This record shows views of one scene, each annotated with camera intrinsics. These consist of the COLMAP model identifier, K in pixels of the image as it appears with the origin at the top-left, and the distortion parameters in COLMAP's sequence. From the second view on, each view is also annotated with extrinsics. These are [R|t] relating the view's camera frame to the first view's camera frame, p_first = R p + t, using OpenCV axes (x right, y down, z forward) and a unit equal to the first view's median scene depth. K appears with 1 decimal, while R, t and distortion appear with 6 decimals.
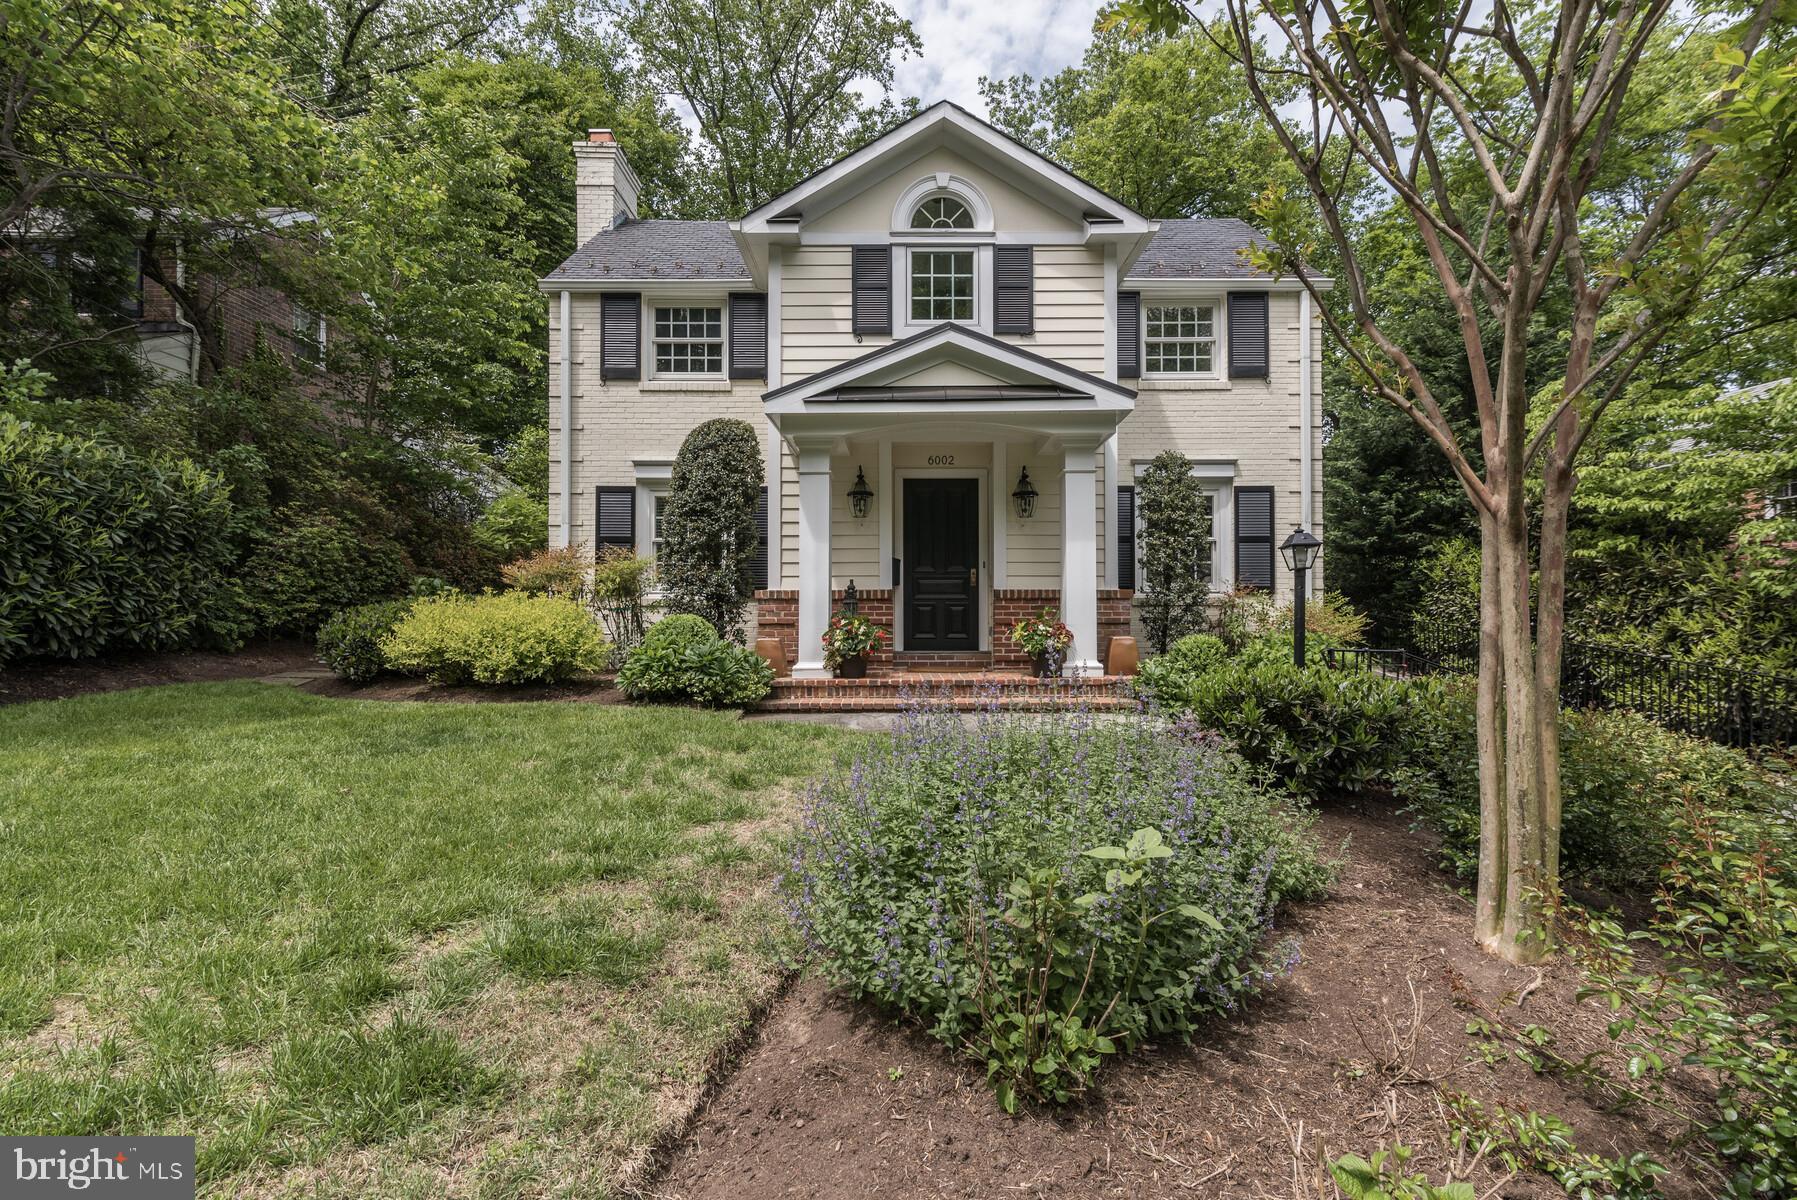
lens RADIAL K [[810.4, 0, 897.4], [0, 810.4, 601.0], [0, 0, 1]] dist [0.015516, -0.003449]
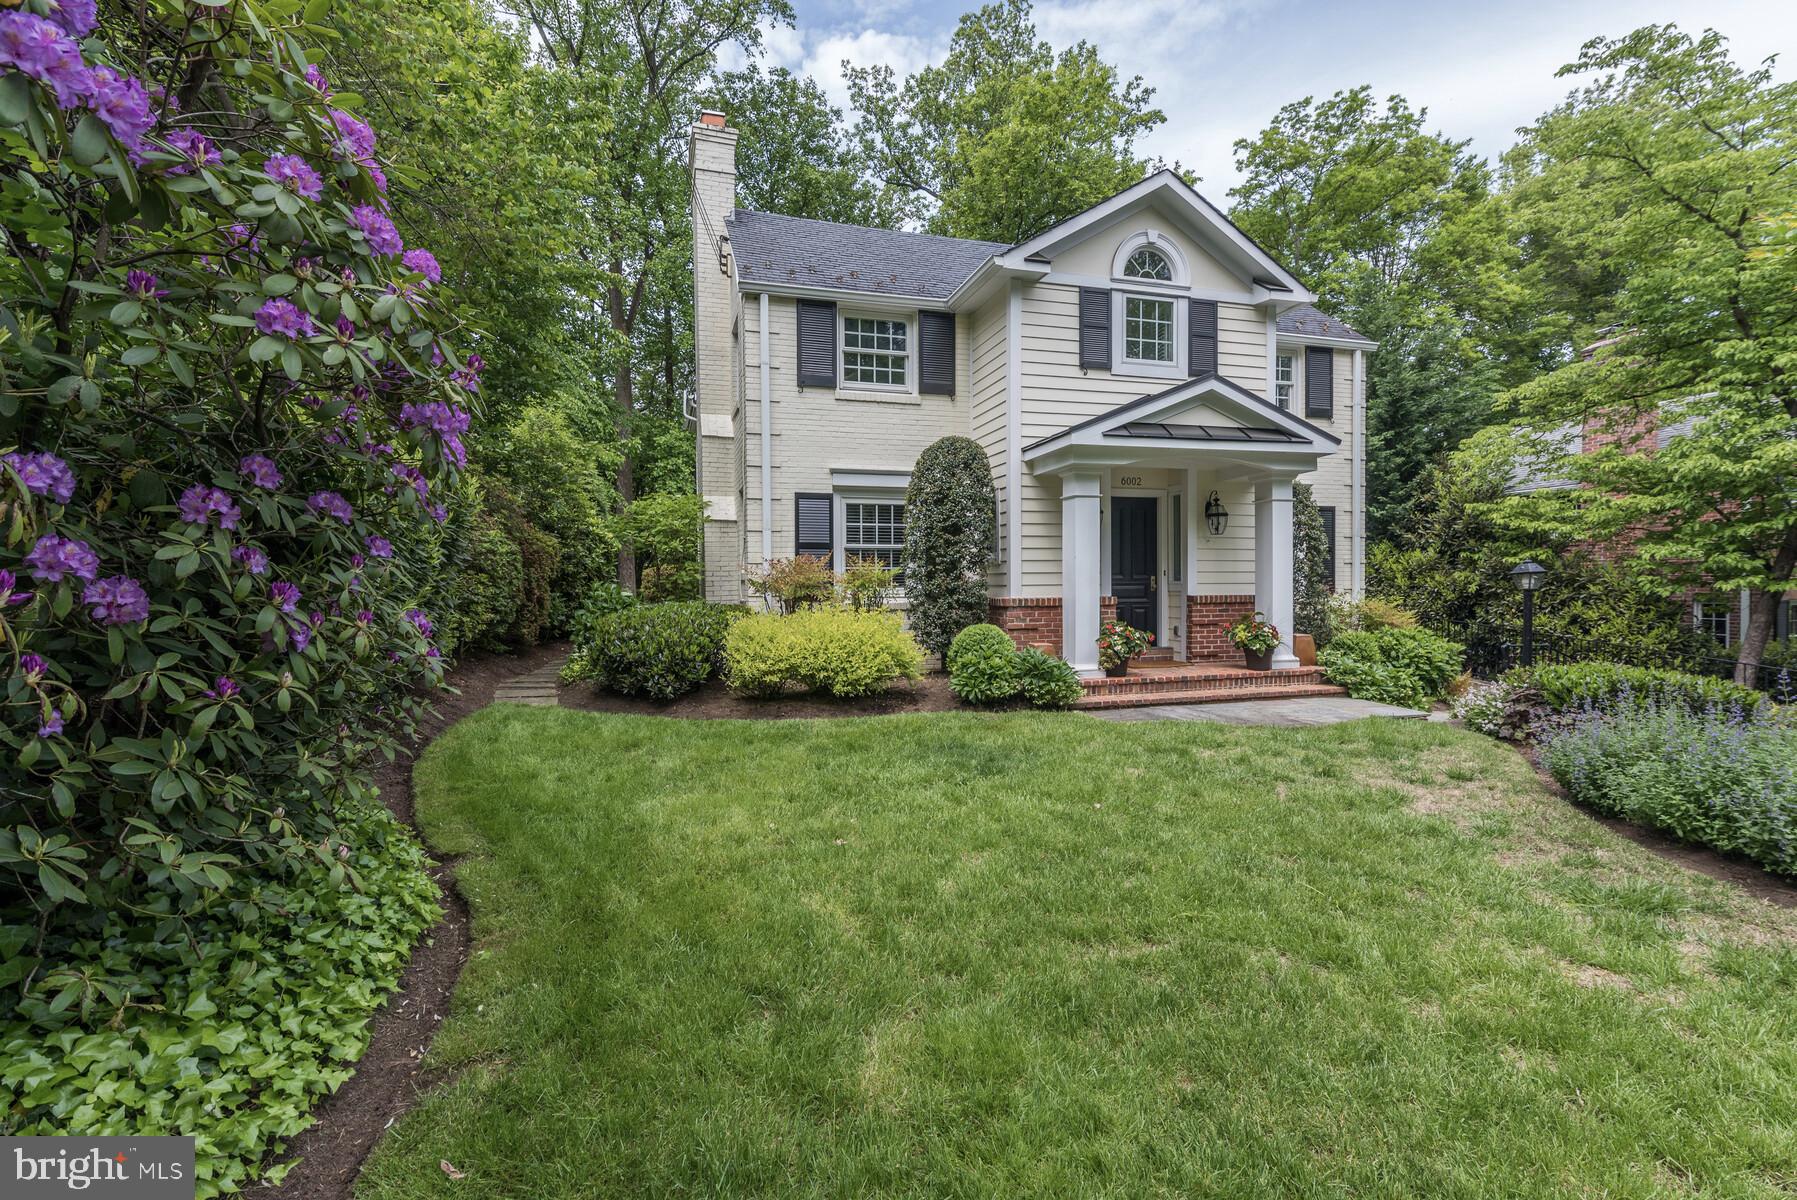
lens RADIAL K [[810.4, 0, 891.8], [0, 810.4, 600.8], [0, 0, 1]] dist [0.015516, -0.003449]
pose [[0.956530, -0.012525, 0.291365, -0.627173], [0.002344, 0.999375, 0.035266, -0.048059], [-0.291625, -0.033050, 0.955962, -0.000095]]
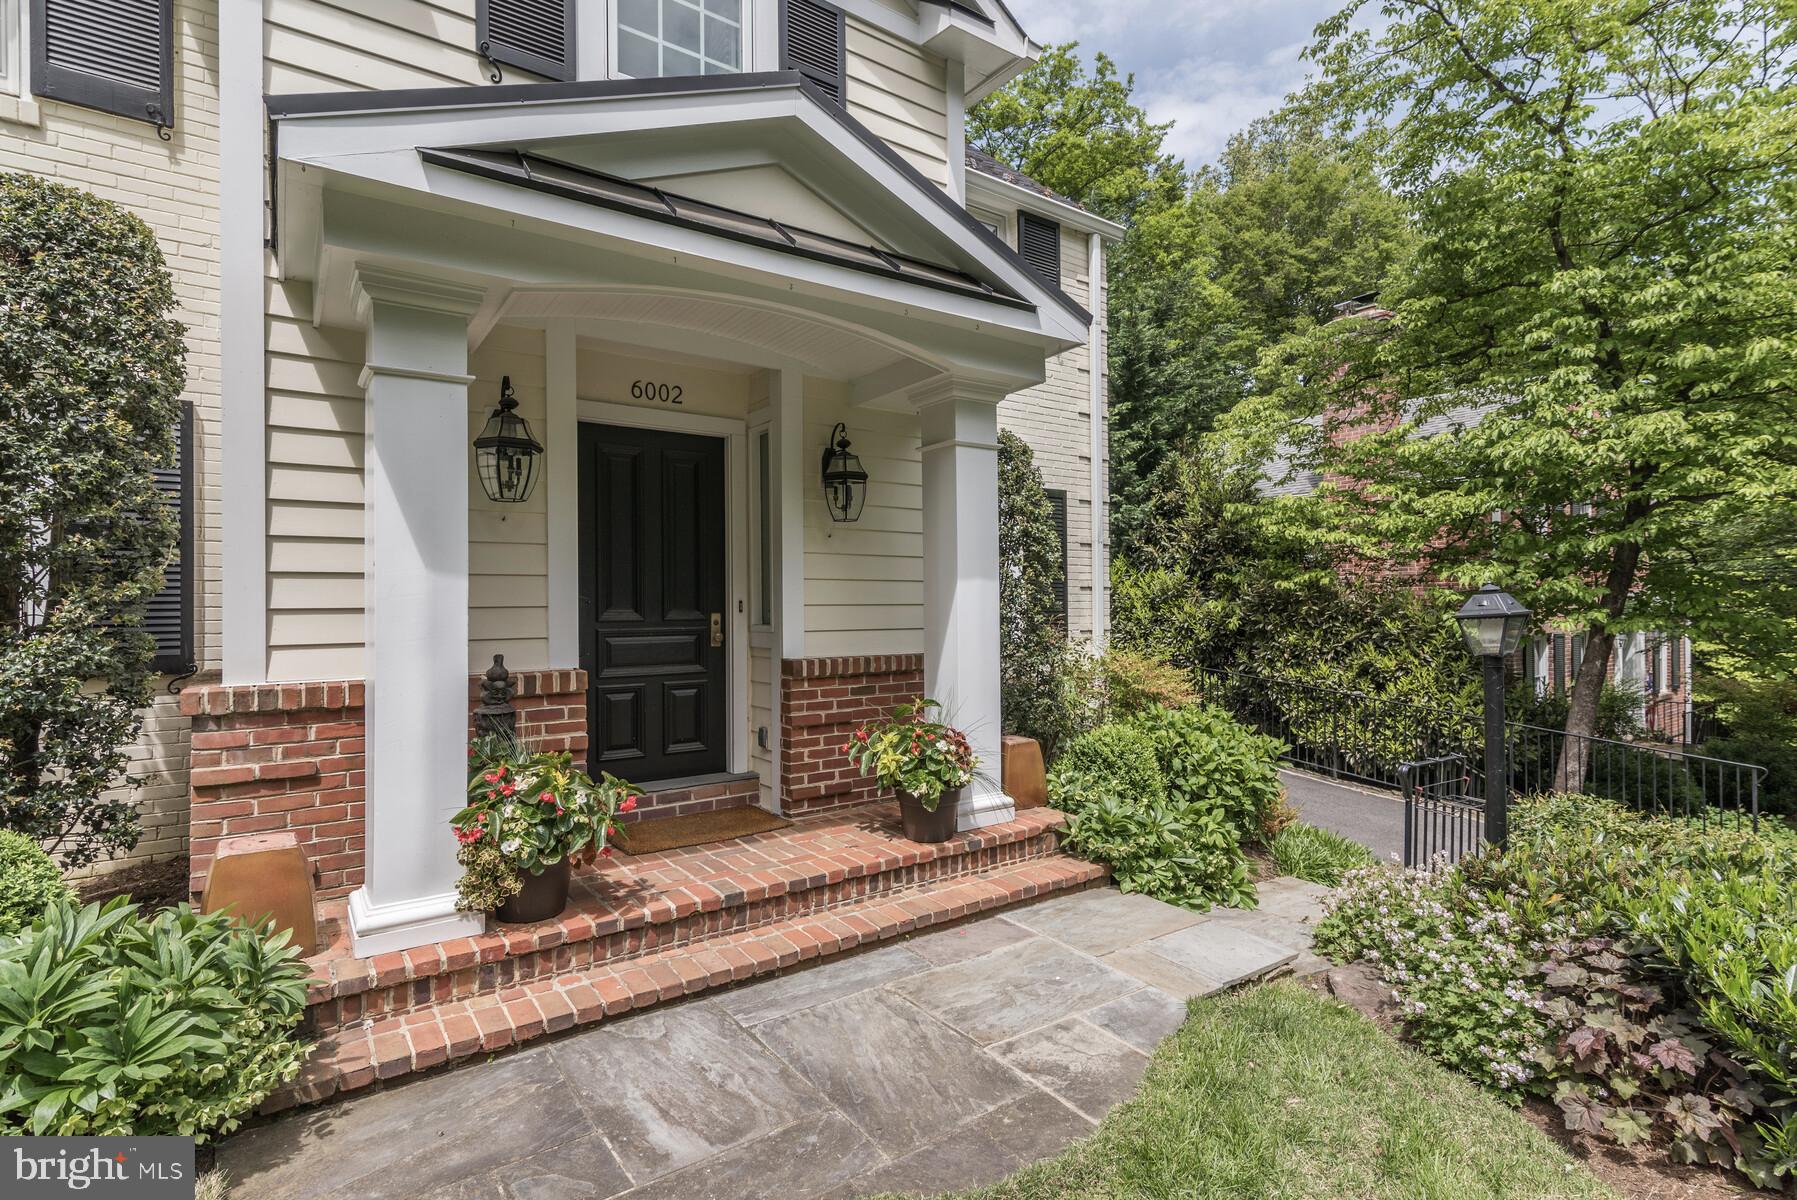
lens RADIAL K [[897.7, 0, 905.3], [0, 897.7, 594.2], [0, 0, 1]] dist [0.013432, -0.003832]
pose [[0.801919, 0.001330, 0.597432, -0.154883], [-0.002443, 0.999996, 0.001052, -0.055028], [-0.597428, -0.002303, 0.801919, 0.495745]]
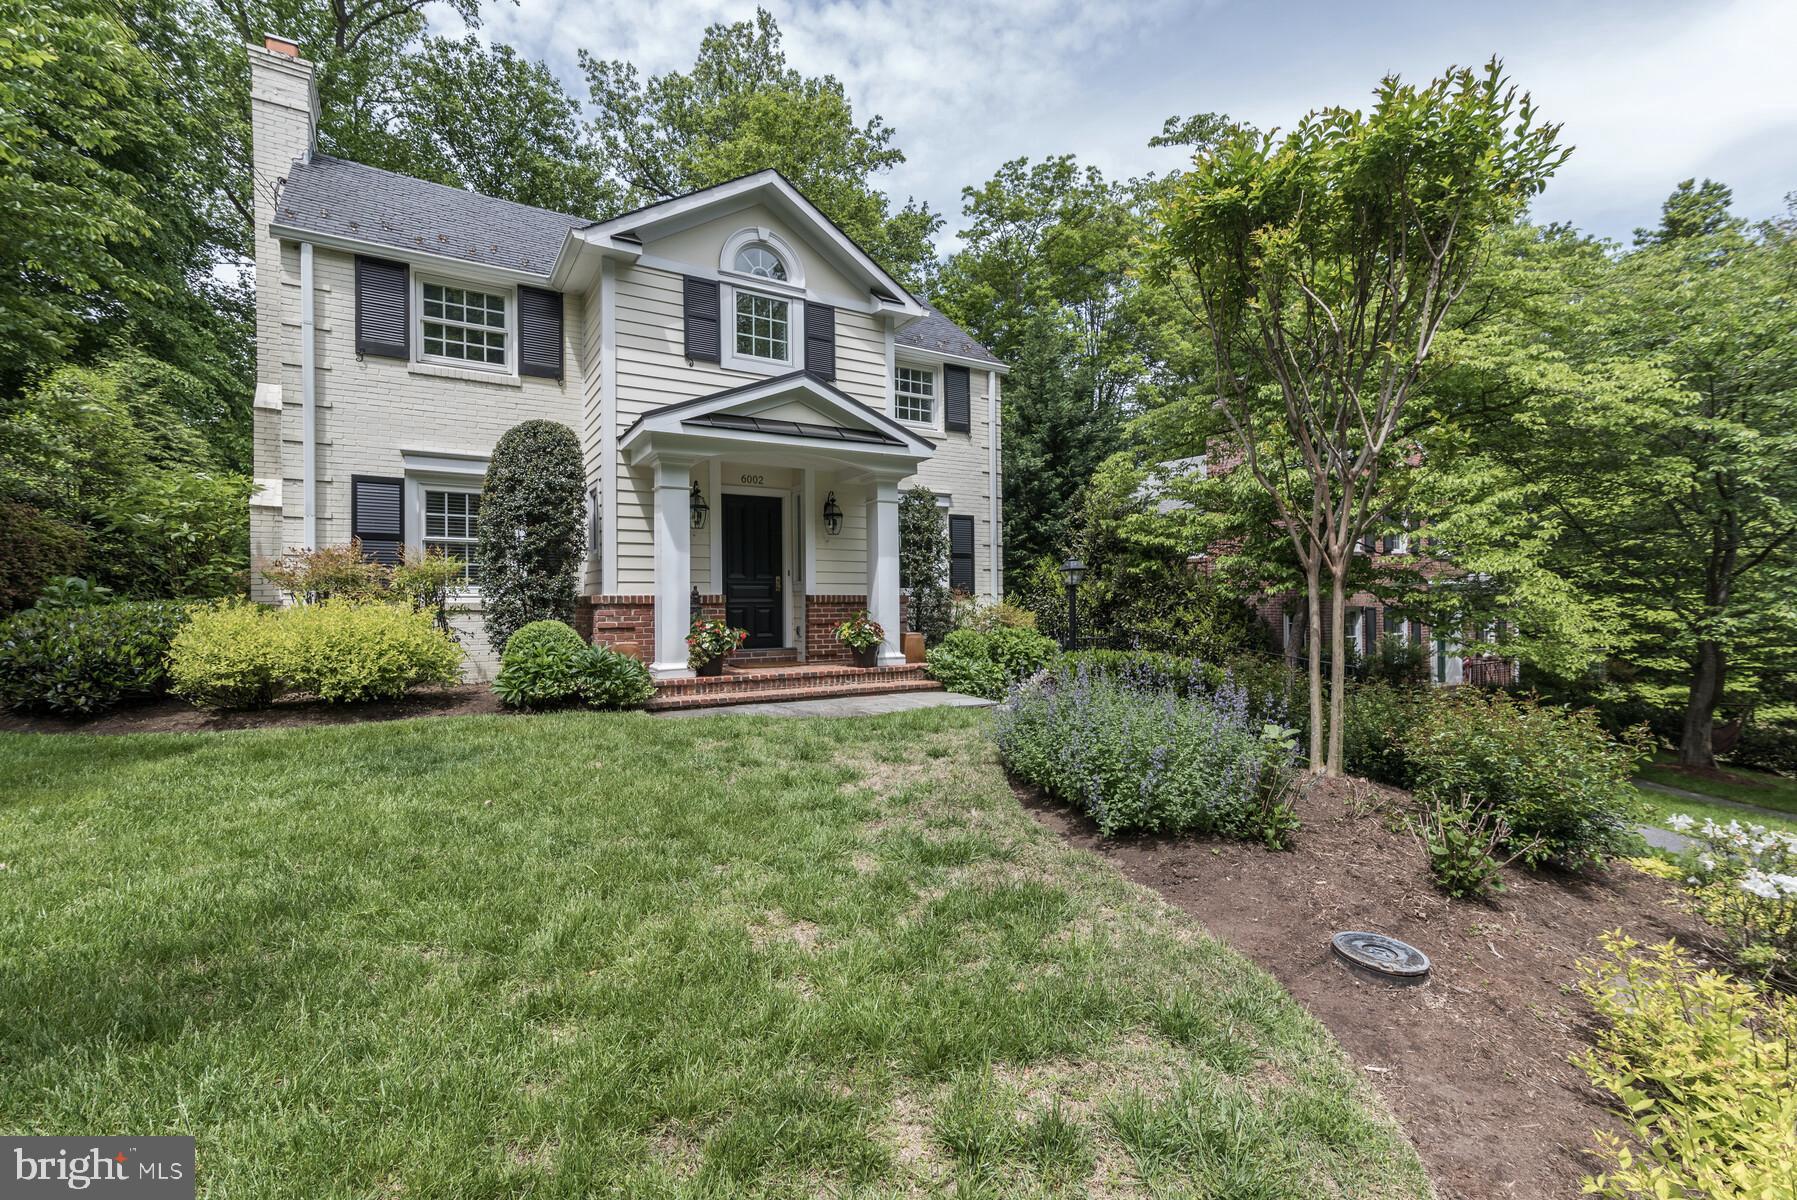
lens RADIAL K [[810.4, 0, 903.1], [0, 810.4, 600.0], [0, 0, 1]] dist [0.015516, -0.003449]
pose [[0.848672, -0.002653, 0.528913, -0.378074], [-0.000557, 0.999982, 0.005910, -0.013721], [-0.528919, -0.005310, 0.848656, -0.068494]]
